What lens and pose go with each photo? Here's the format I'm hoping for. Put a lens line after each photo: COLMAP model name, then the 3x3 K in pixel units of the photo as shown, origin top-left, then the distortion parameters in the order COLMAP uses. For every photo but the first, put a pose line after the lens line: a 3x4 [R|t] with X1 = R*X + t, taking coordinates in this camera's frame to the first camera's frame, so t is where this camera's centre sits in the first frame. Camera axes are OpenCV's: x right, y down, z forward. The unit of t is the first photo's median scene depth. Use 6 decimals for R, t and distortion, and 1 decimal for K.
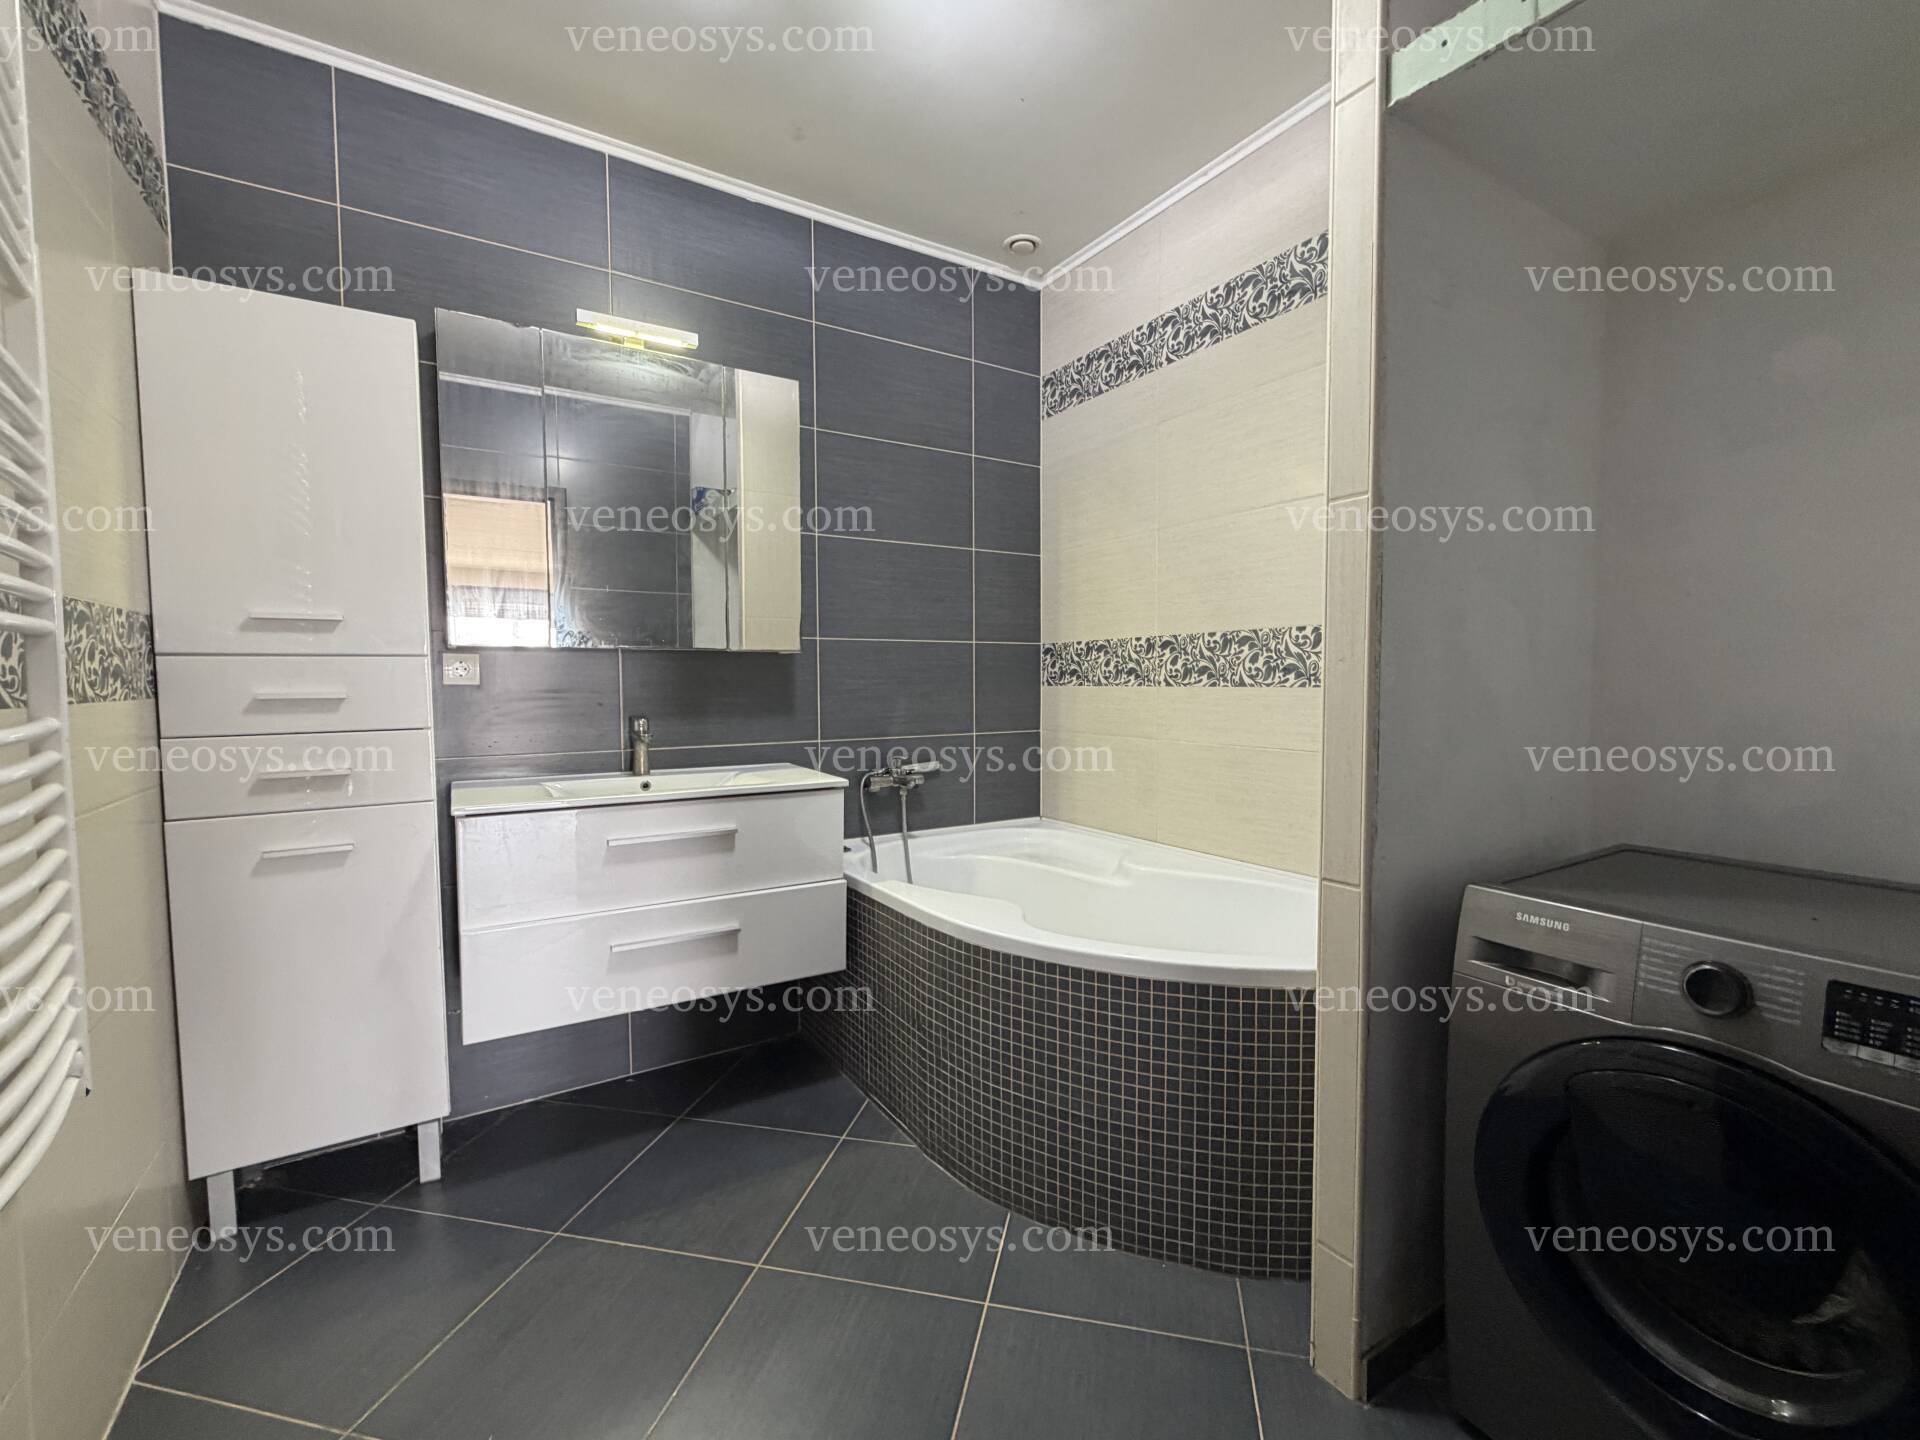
lens RADIAL K [[770.2, 0, 961.3], [0, 770.2, 718.3], [0, 0, 1]] dist [-0.000673, 0.000977]
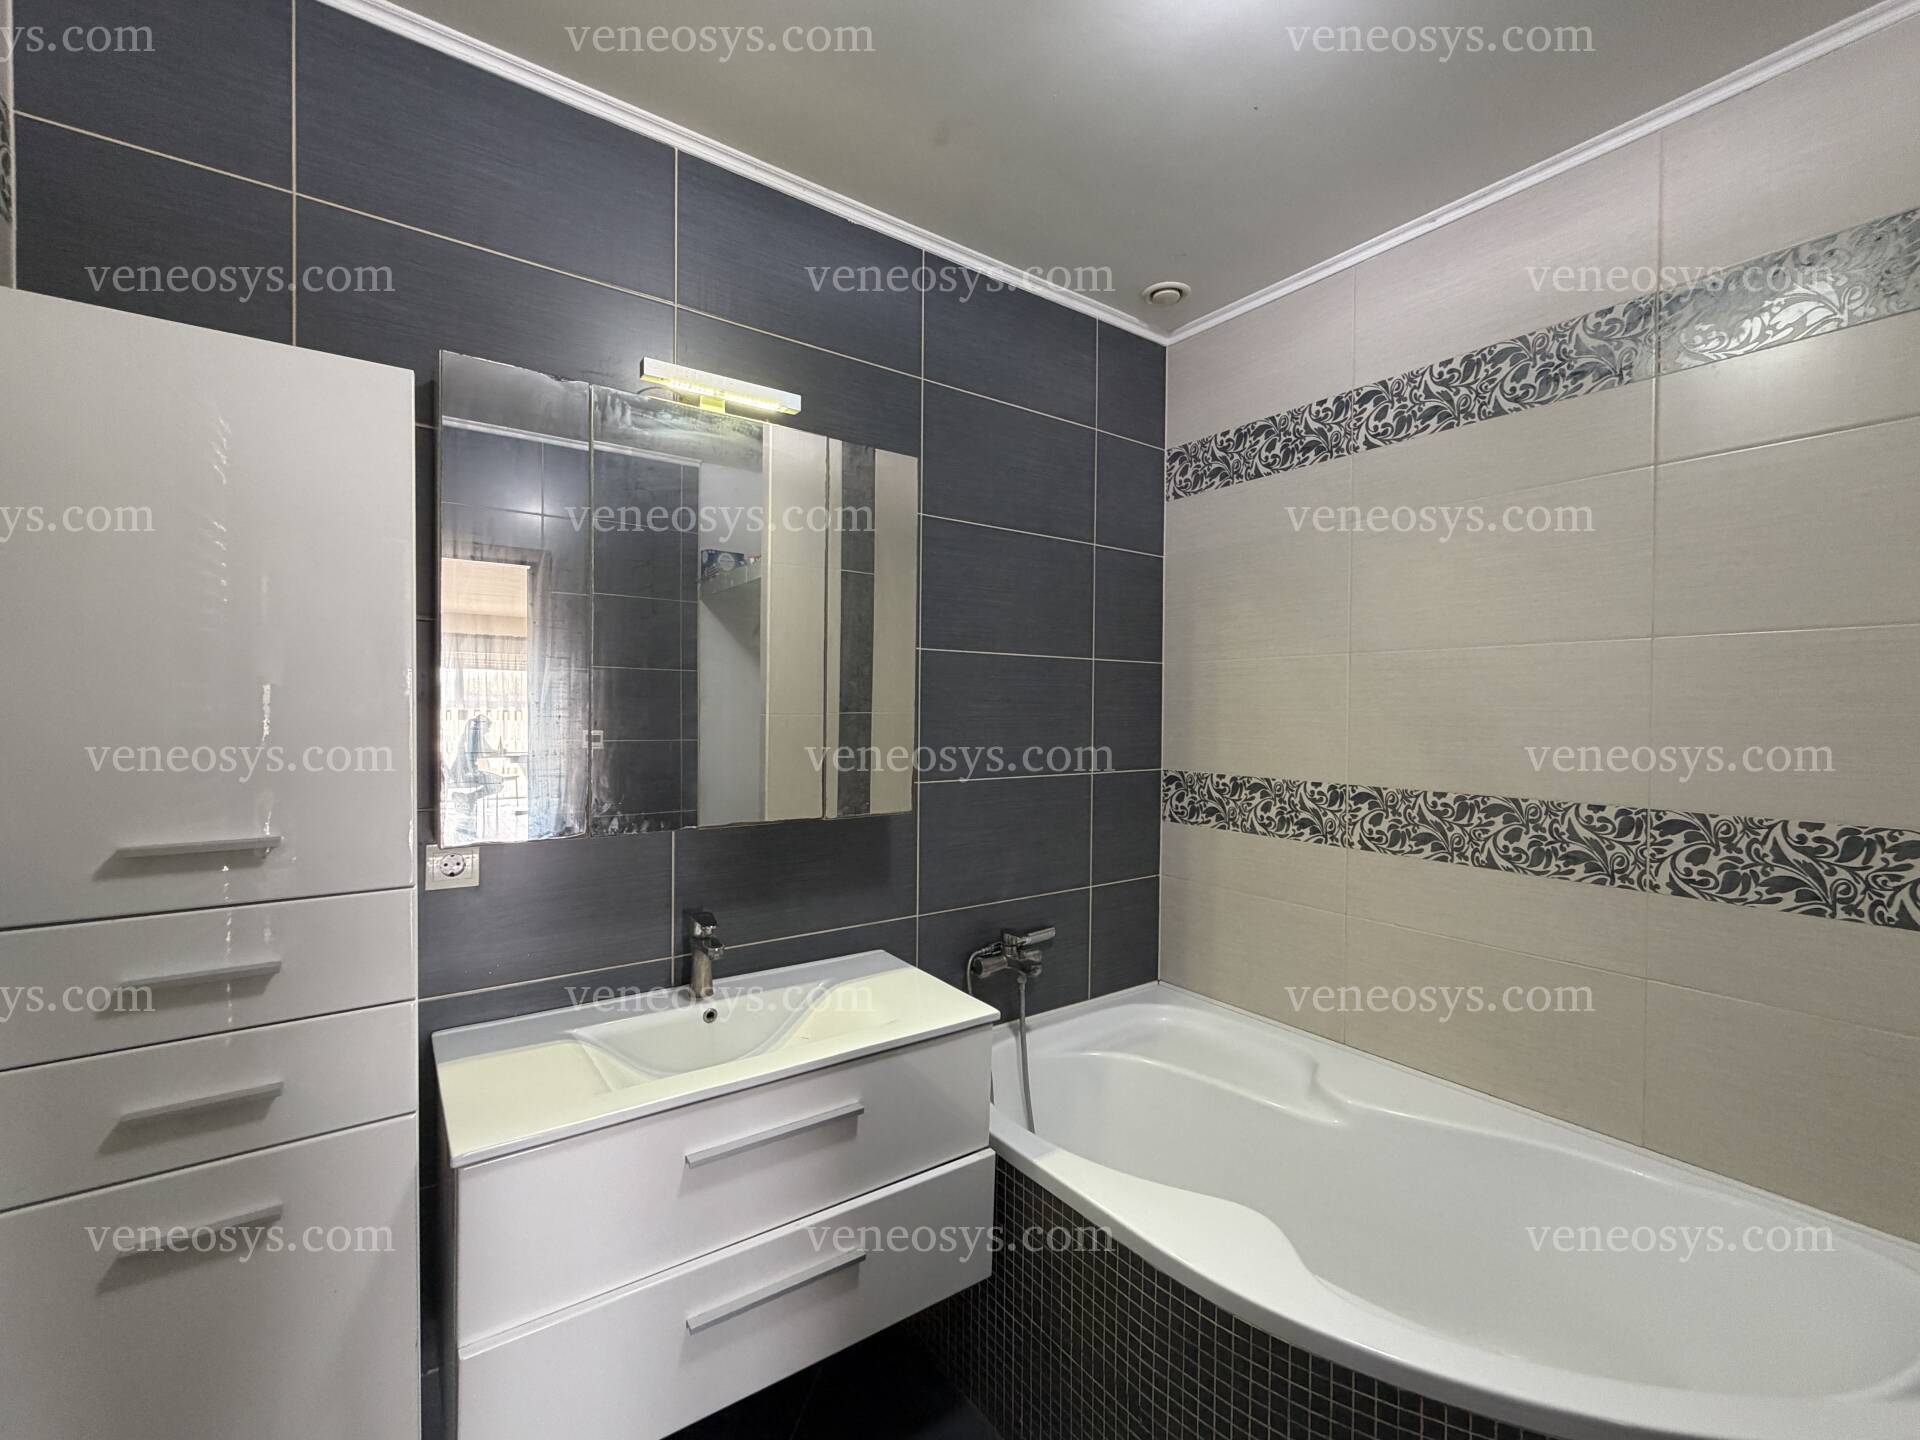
lens RADIAL K [[770.2, 0, 957.7], [0, 770.2, 722.7], [0, 0, 1]] dist [-0.000673, 0.000977]
pose [[0.998012, 0.013161, 0.061631, -0.195386], [-0.011096, 0.999369, -0.033739, -0.137927], [-0.062036, 0.032988, 0.997529, 0.226377]]
